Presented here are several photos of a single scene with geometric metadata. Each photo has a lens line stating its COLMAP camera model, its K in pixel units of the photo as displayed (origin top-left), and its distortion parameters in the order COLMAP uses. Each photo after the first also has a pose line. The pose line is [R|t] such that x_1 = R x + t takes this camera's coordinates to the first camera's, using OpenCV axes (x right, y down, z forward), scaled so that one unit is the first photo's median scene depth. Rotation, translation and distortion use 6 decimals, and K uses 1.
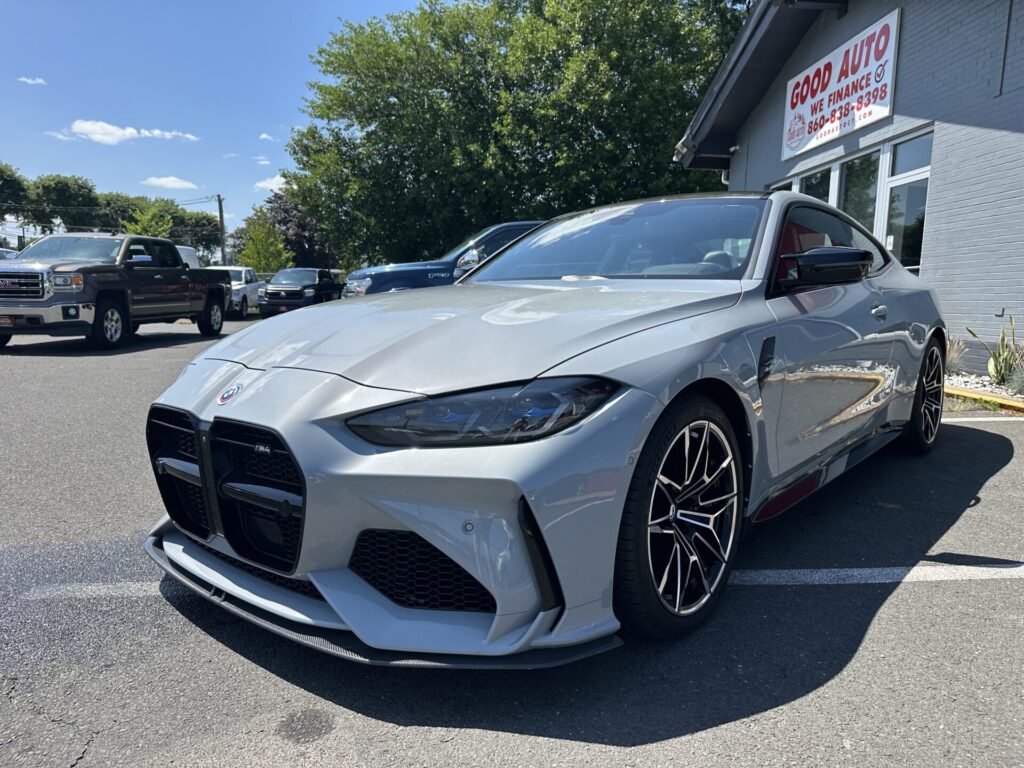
lens RADIAL K [[719.3, 0, 513.5], [0, 719.3, 406.1], [0, 0, 1]] dist [-0.024529, -0.008578]
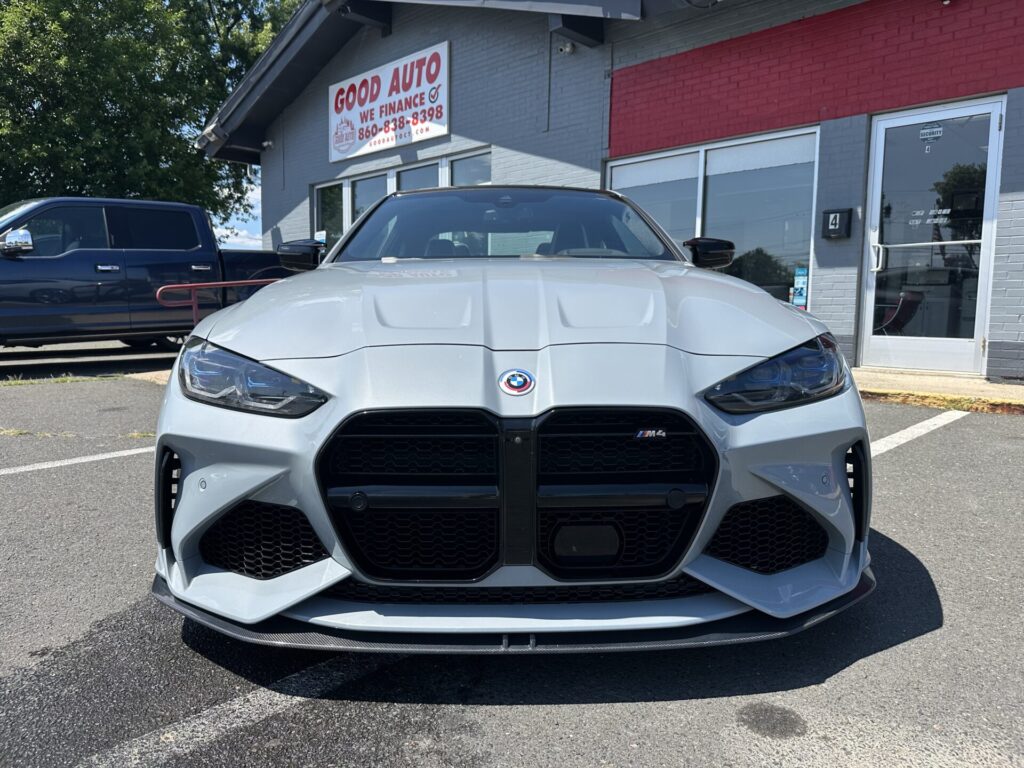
lens RADIAL K [[733.8, 0, 512.0], [0, 733.8, 384.0], [0, 0, 1]] dist [-0.028971, -0.006048]
pose [[0.741047, -0.065947, 0.668207, -0.180826], [0.091851, 0.995766, -0.003589, -0.001390], [-0.665142, 0.064035, 0.743967, 0.089388]]
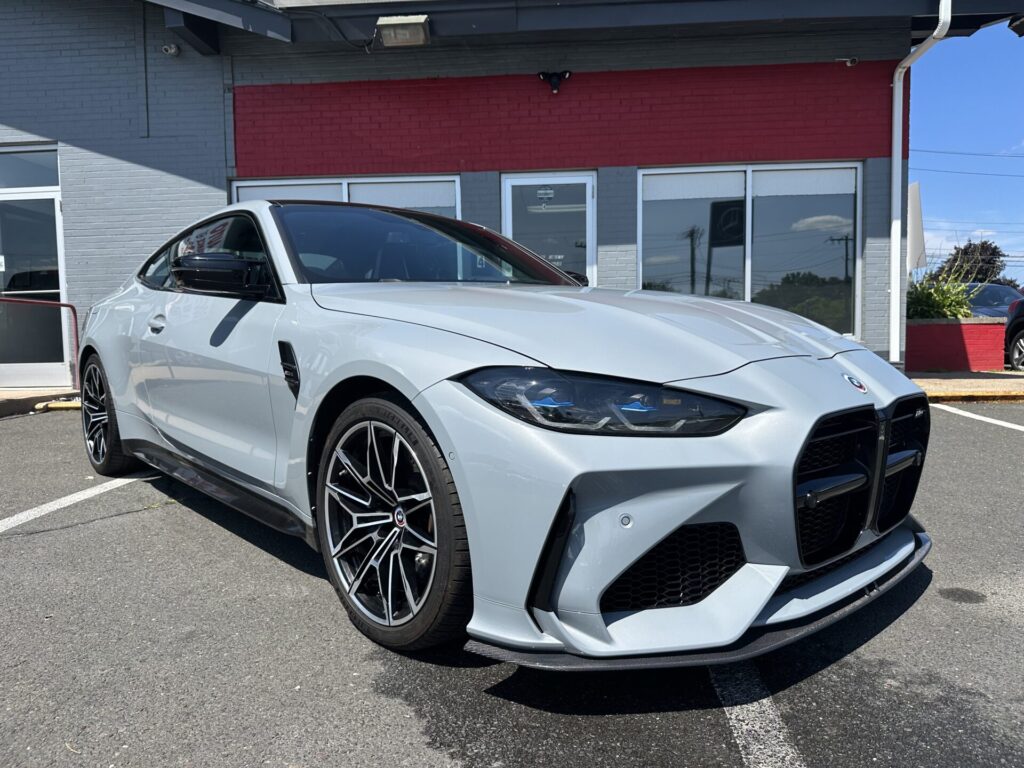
lens RADIAL K [[719.3, 0, 513.5], [0, 719.3, 406.1], [0, 0, 1]] dist [-0.024529, -0.008578]
pose [[0.133291, -0.098376, 0.986182, -0.270393], [0.142992, 0.986559, 0.079087, -0.025705], [-0.980707, 0.130474, 0.145566, 0.247347]]
